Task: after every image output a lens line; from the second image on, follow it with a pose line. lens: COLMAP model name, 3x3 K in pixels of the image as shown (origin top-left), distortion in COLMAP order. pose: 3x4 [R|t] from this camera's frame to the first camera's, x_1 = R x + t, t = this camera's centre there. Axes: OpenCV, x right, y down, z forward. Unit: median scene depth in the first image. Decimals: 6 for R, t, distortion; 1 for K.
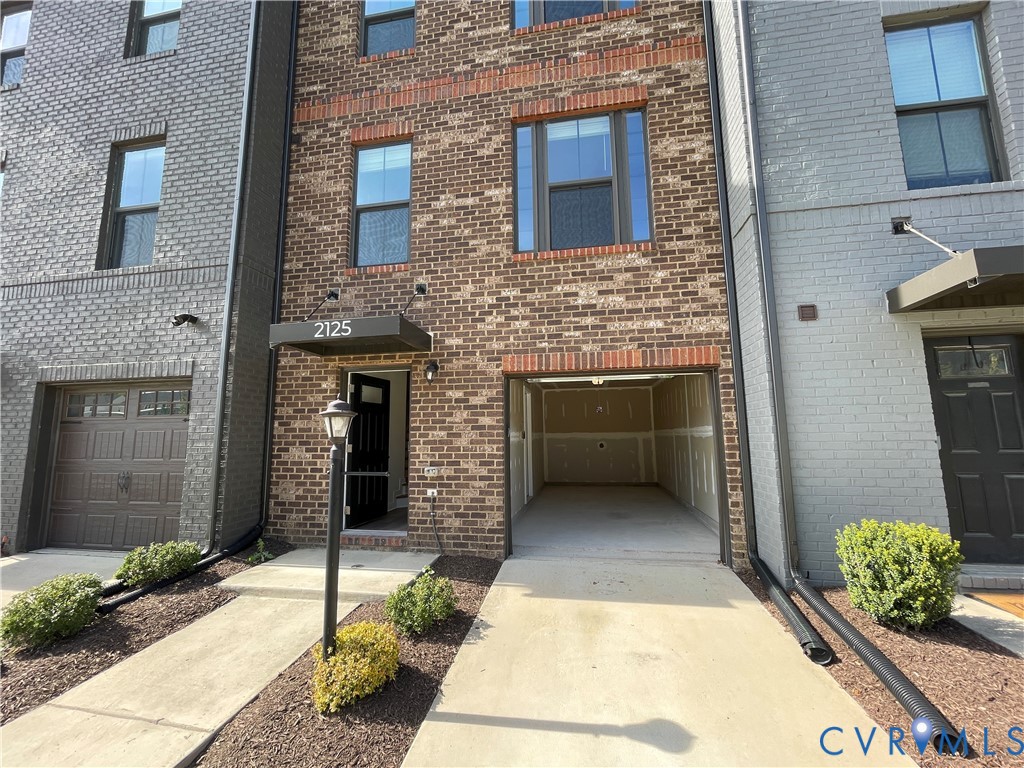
lens RADIAL K [[414.3, 0, 511.4], [0, 414.3, 382.4], [0, 0, 1]] dist [-0.004335, 0.000658]
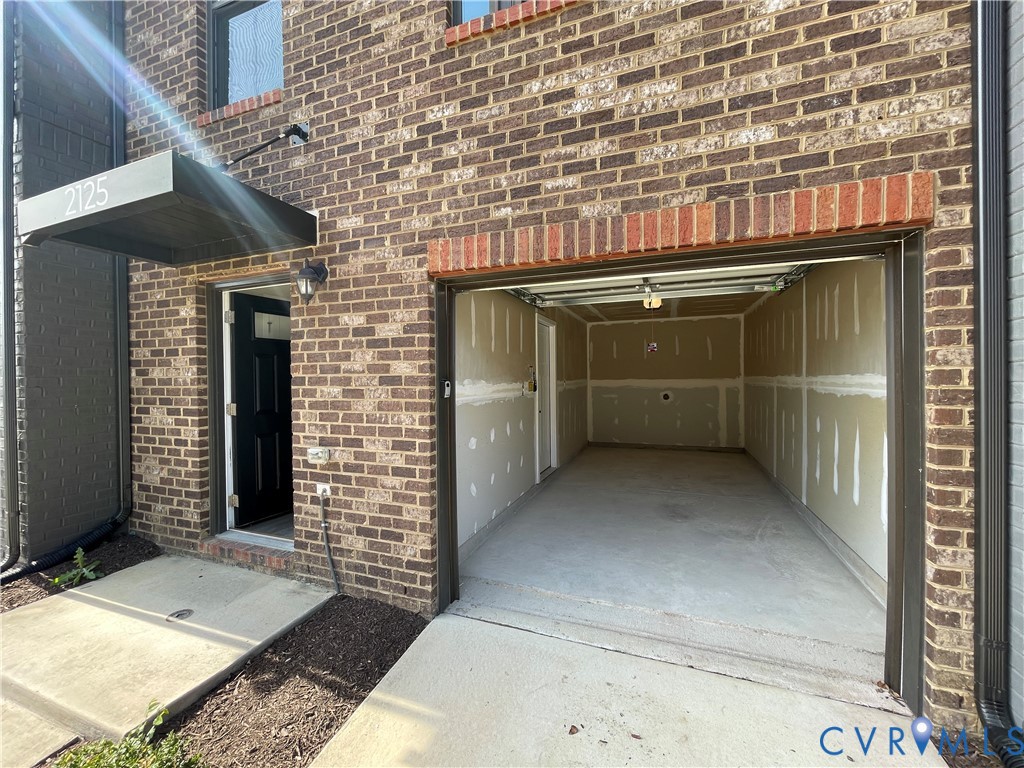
lens RADIAL K [[414.3, 0, 511.6], [0, 414.3, 381.5], [0, 0, 1]] dist [-0.004335, 0.000658]
pose [[0.982954, 0.003915, -0.183812, 0.175603], [0.021418, 0.990528, 0.135632, 0.039540], [0.182602, -0.137257, 0.973559, 0.490893]]
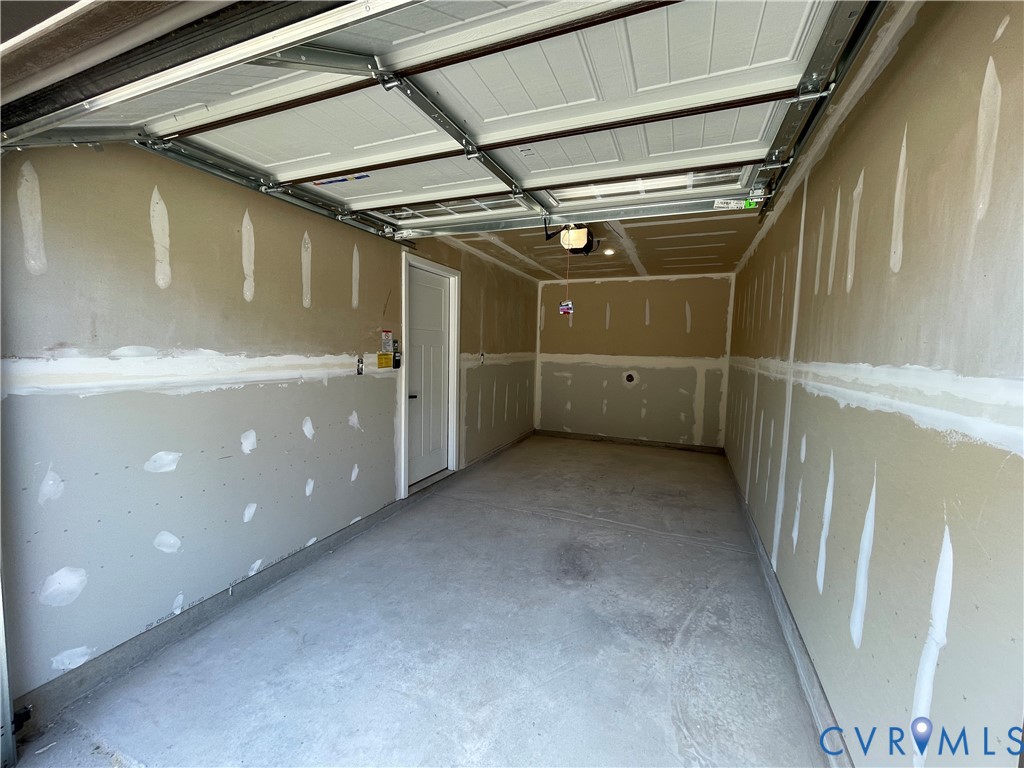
lens RADIAL K [[414.3, 0, 509.3], [0, 414.3, 381.3], [0, 0, 1]] dist [-0.004335, 0.000658]
pose [[0.975077, 0.053134, -0.215410, 0.382118], [-0.007683, 0.978404, 0.206560, 0.079259], [0.221733, -0.199757, 0.954427, 0.861791]]
